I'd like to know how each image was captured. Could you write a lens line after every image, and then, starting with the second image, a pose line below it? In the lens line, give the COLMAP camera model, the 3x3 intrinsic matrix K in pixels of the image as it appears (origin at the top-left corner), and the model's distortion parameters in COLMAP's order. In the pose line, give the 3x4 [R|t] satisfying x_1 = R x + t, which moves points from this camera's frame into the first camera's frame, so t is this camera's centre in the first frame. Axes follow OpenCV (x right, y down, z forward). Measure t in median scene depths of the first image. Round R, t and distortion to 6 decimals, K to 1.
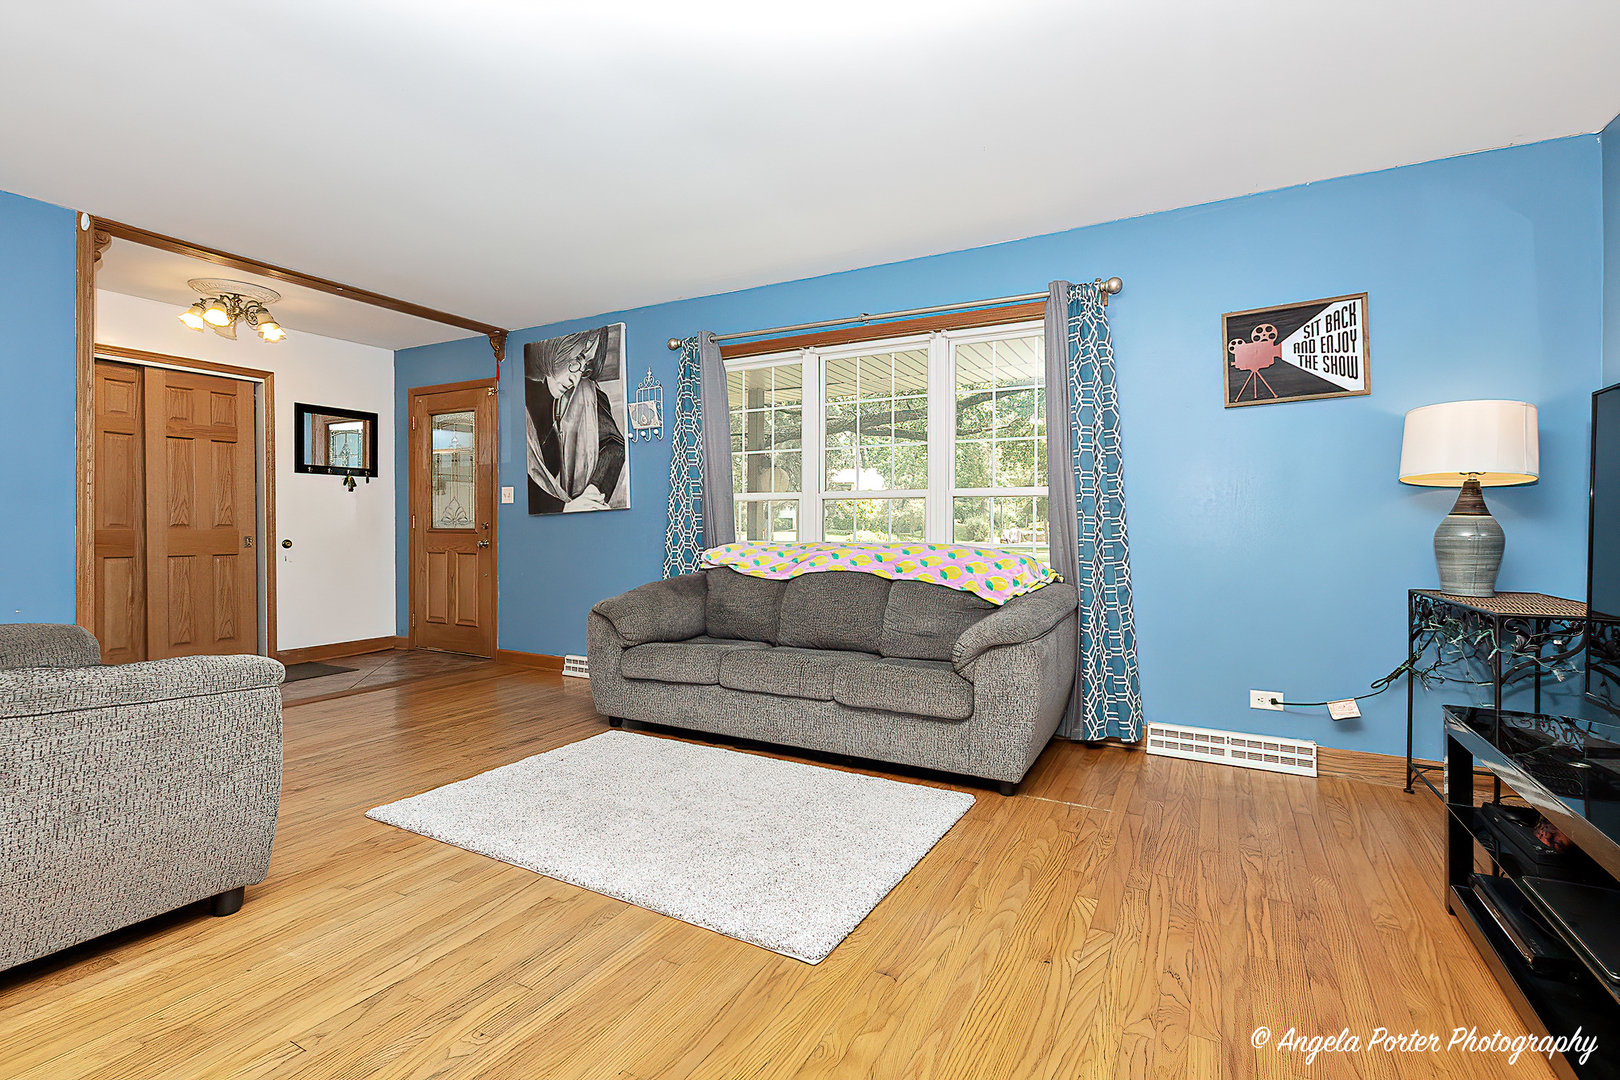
lens RADIAL K [[762.8, 0, 810.8], [0, 762.8, 528.4], [0, 0, 1]] dist [-0.000032, -0.000061]
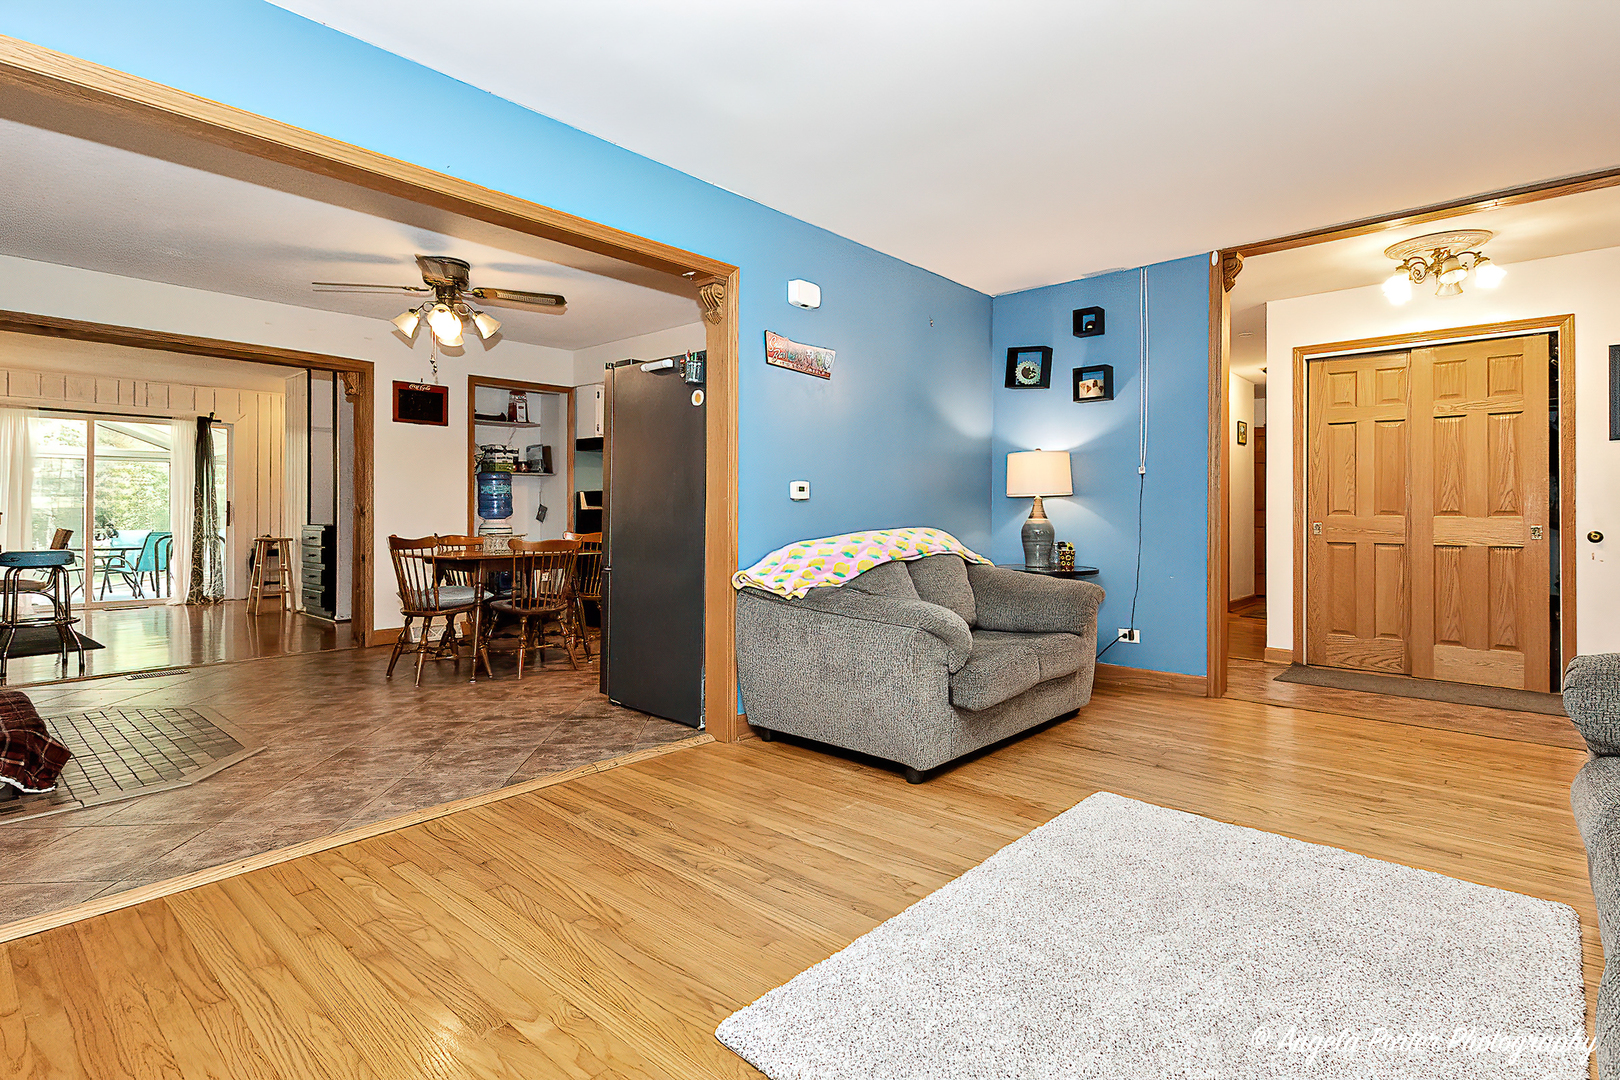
lens RADIAL K [[805.7, 0, 805.3], [0, 805.7, 507.8], [0, 0, 1]] dist [0.034868, -0.014425]
pose [[-0.243752, -0.007106, -0.969812, 0.448072], [-0.006142, 0.999964, -0.005783, 0.001449], [0.969818, 0.004547, -0.243787, 0.696448]]
